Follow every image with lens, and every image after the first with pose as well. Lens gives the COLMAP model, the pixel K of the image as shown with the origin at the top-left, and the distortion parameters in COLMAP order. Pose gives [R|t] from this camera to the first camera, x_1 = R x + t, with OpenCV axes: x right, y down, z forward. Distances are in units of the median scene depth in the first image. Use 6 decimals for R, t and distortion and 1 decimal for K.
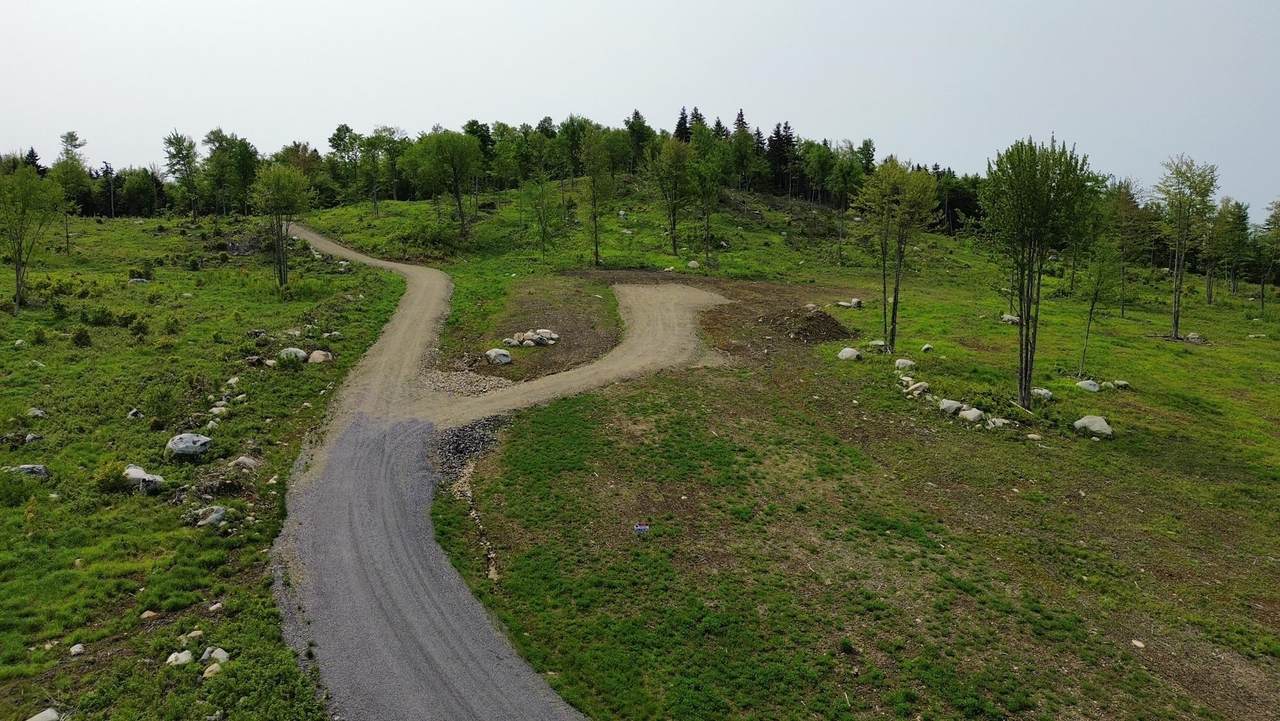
lens RADIAL K [[896.5, 0, 635.3], [0, 896.5, 359.6], [0, 0, 1]] dist [0.089394, -0.103393]
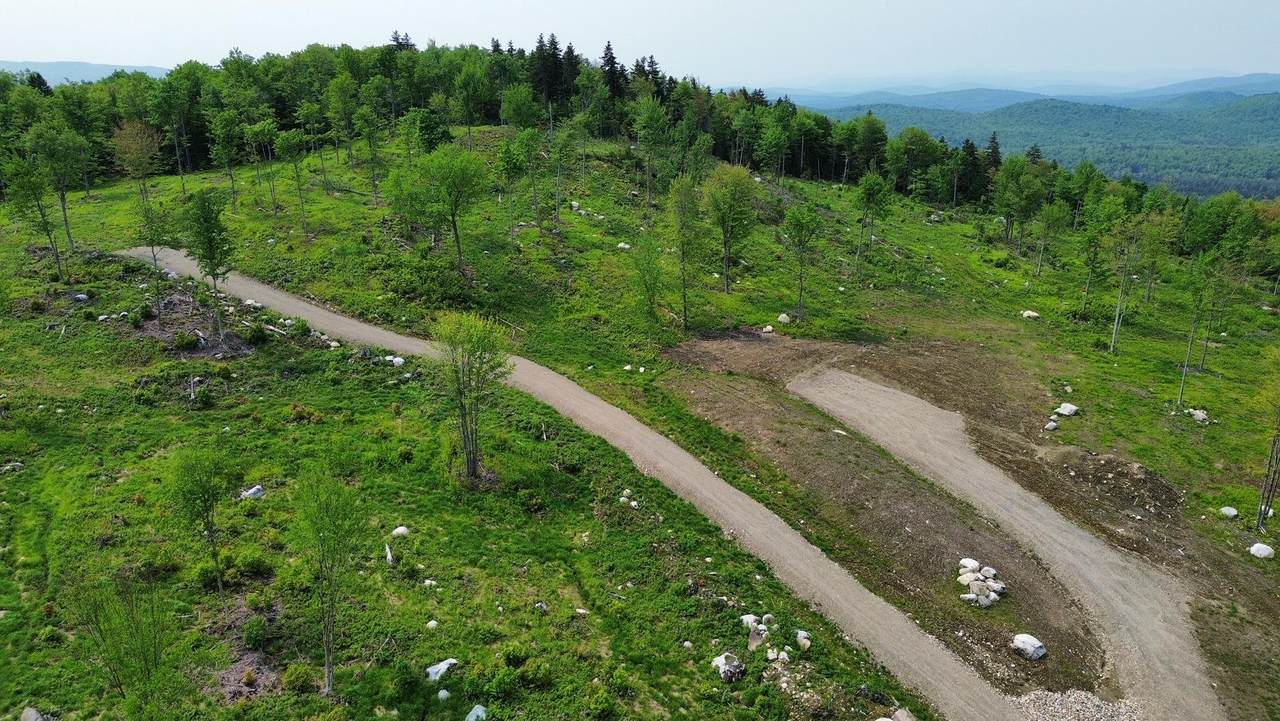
lens RADIAL K [[896.5, 0, 635.3], [0, 896.5, 359.6], [0, 0, 1]] dist [0.089394, -0.103393]
pose [[0.911451, -0.117197, 0.394363, -0.755411], [0.041084, 0.979704, 0.196196, -0.430316], [-0.409352, -0.162621, 0.897767, 0.389572]]
